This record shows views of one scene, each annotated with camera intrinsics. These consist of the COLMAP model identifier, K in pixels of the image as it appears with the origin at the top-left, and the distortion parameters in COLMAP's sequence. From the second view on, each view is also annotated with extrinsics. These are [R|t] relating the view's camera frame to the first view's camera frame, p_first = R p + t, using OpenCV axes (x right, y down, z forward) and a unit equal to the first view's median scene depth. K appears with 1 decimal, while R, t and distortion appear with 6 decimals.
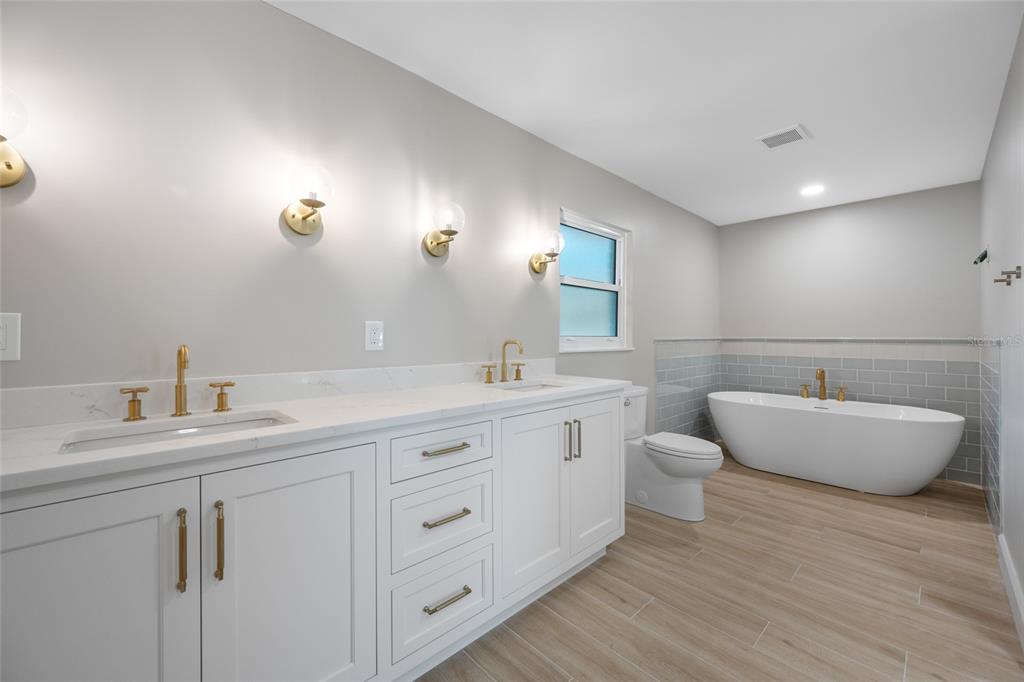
lens RADIAL K [[404.6, 0, 515.5], [0, 404.6, 336.9], [0, 0, 1]] dist [0.001359, 0.000082]
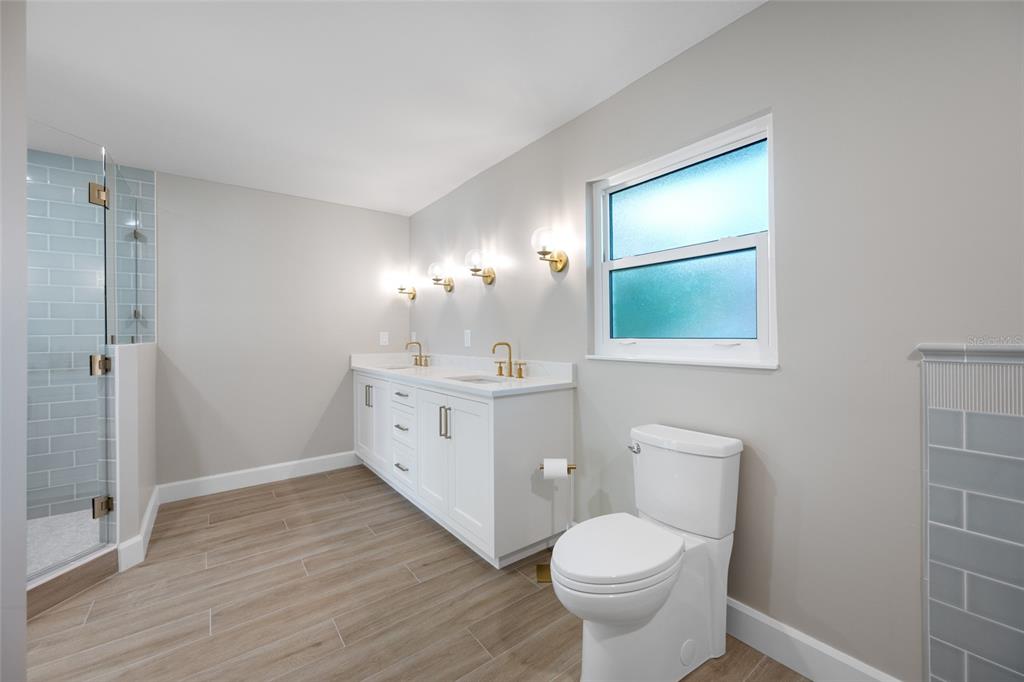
lens RADIAL K [[408.1, 0, 516.2], [0, 408.1, 336.8], [0, 0, 1]] dist [-0.000355, 0.000018]
pose [[-0.110557, 0.001917, -0.993868, 0.878525], [0.006559, 0.999978, 0.001199, -0.005912], [0.993848, -0.006387, -0.110567, 0.869432]]
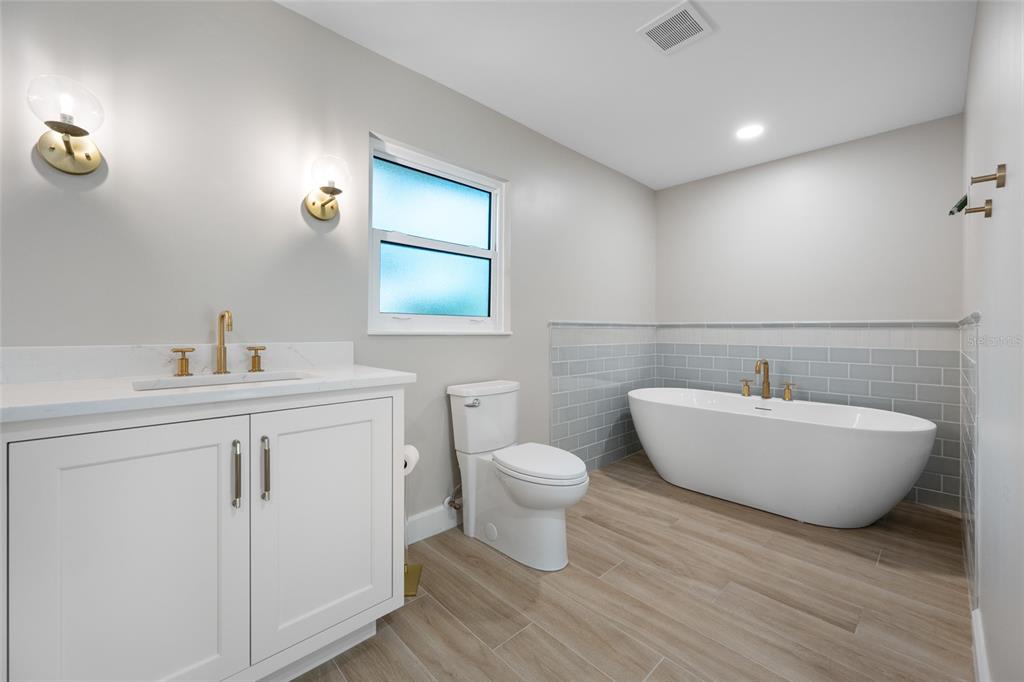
lens RADIAL K [[402.4, 0, 512.3], [0, 402.4, 333.9], [0, 0, 1]] dist [-0.000655, 0.000165]
pose [[0.999974, 0.002812, -0.006692, 0.339408], [-0.002772, 0.999978, 0.005966, 0.030802], [0.006709, -0.005947, 0.999960, 0.262026]]
